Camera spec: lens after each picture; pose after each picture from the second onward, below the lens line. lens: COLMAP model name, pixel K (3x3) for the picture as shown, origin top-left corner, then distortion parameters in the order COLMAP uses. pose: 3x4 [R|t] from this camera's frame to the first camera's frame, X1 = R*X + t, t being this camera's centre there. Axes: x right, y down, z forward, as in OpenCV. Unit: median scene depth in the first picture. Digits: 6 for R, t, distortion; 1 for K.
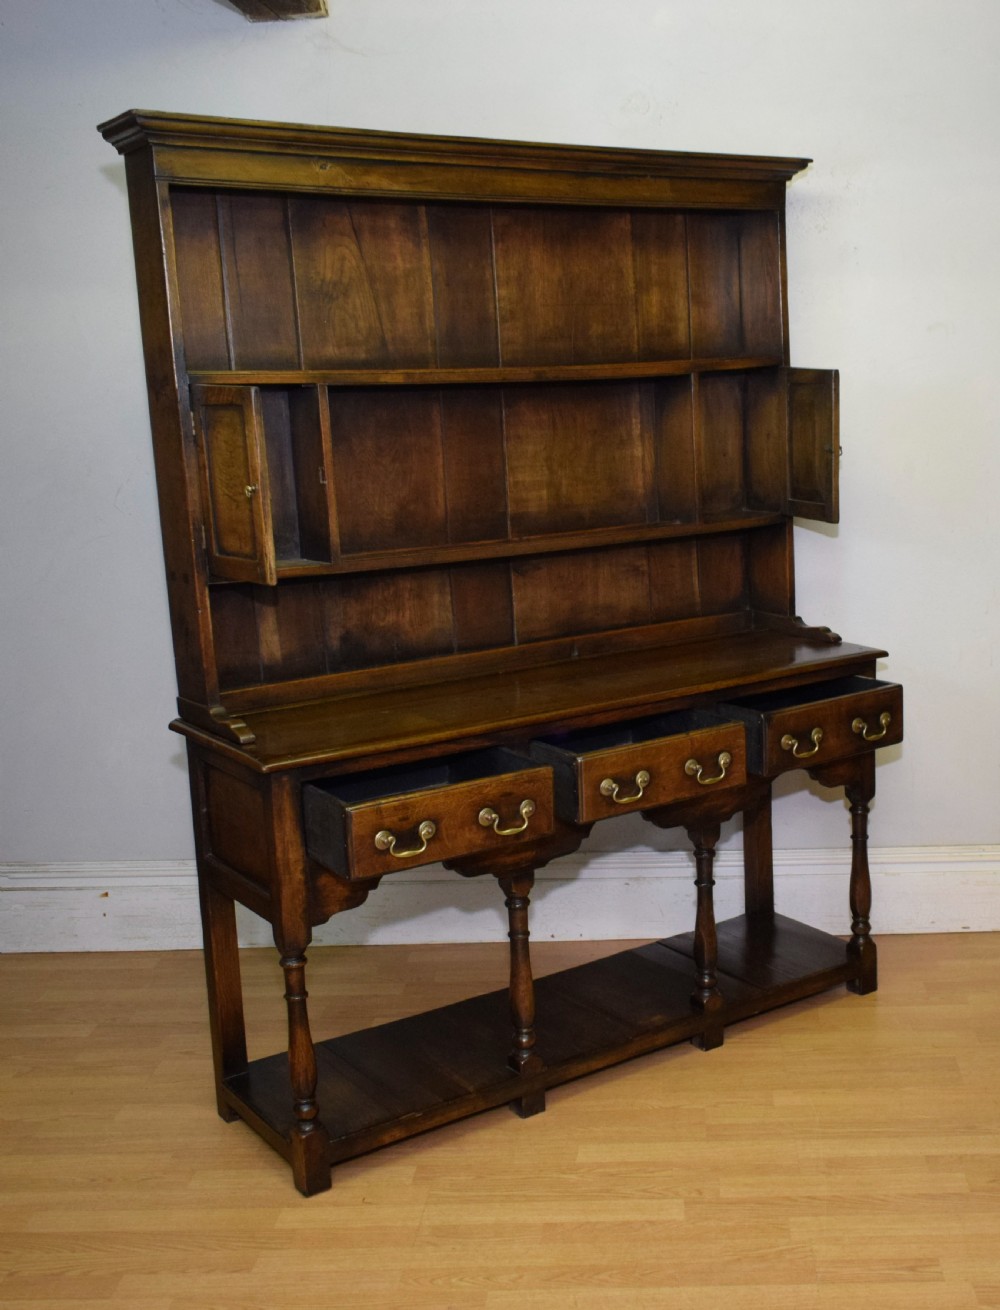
lens RADIAL K [[1552.2, 0, 672.8], [0, 1552.2, 677.9], [0, 0, 1]] dist [-0.019741, 0.000000]
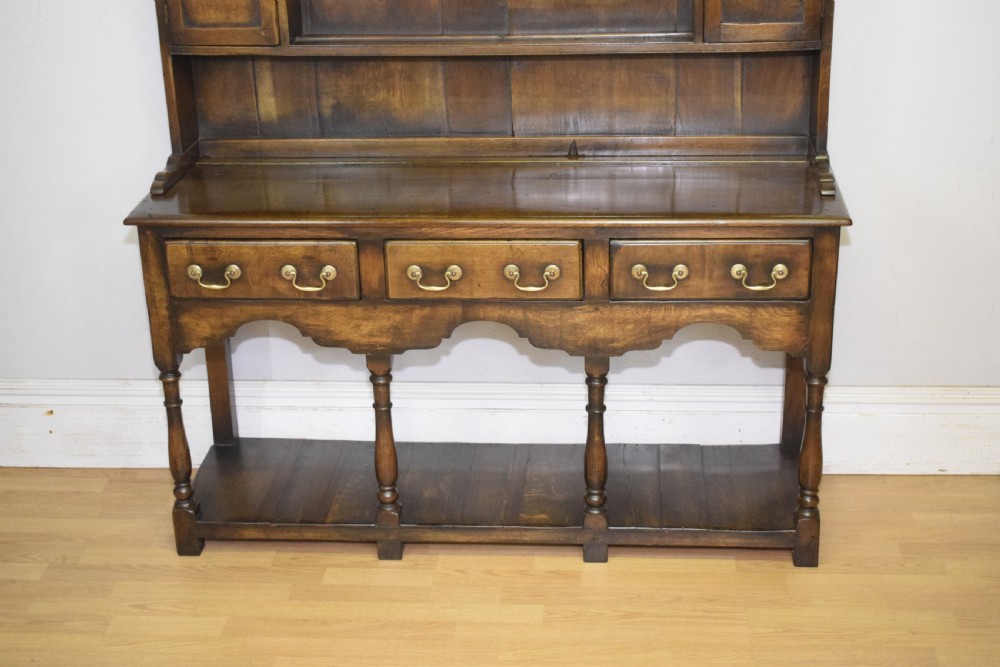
lens RADIAL K [[1503.2, 0, 506.5], [0, 1503.2, 336.7], [0, 0, 1]] dist [-0.029608, 0.000000]
pose [[0.746255, 0.269413, -0.608704, 0.574812], [-0.125908, 0.955058, 0.268350, -0.171436], [0.653644, -0.123617, 0.746638, 0.246927]]
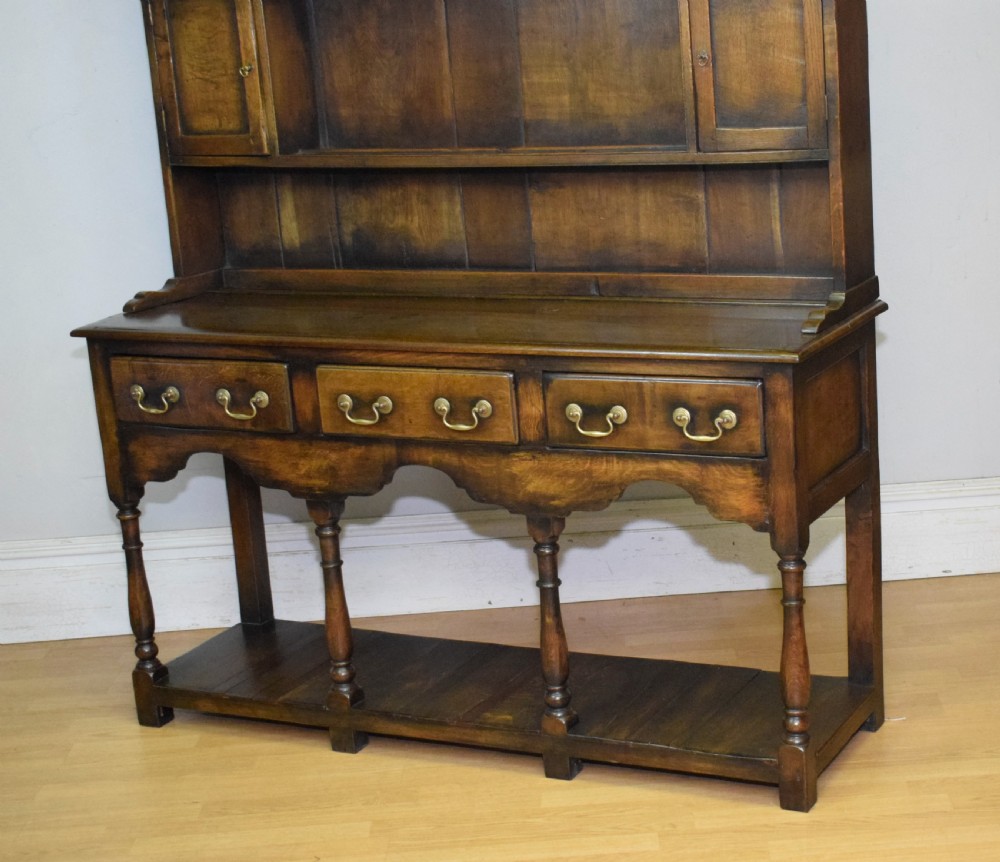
lens RADIAL K [[1947.7, 0, 706.1], [0, 1947.7, 530.9], [0, 0, 1]] dist [-0.023074, 0.000000]
pose [[0.496292, 0.251554, -0.830912, 0.957510], [-0.134334, 0.967824, 0.212768, -0.134396], [0.857700, 0.006024, 0.514115, 0.547396]]
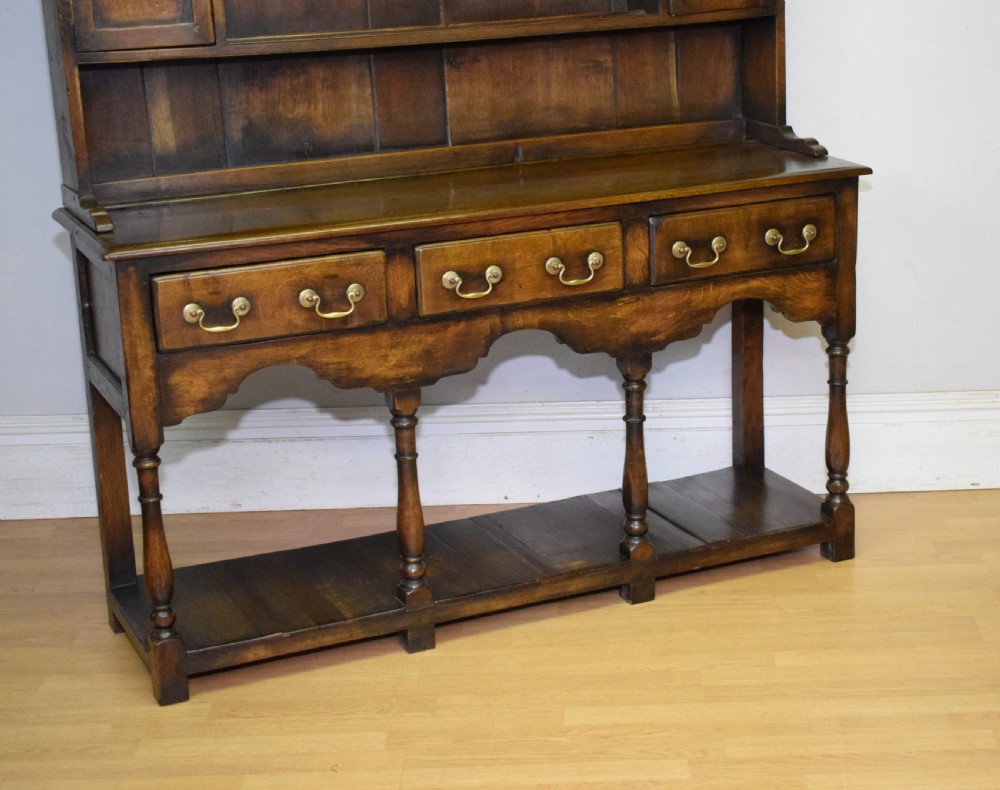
lens RADIAL K [[1878.7, 0, 606.4], [0, 1878.7, 415.2], [0, 0, 1]] dist [-0.019907, 0.000000]
pose [[0.980600, 0.057920, -0.187268, 0.214435], [-0.039363, 0.994073, 0.101336, 0.021346], [0.192028, -0.091999, 0.977068, -0.067566]]
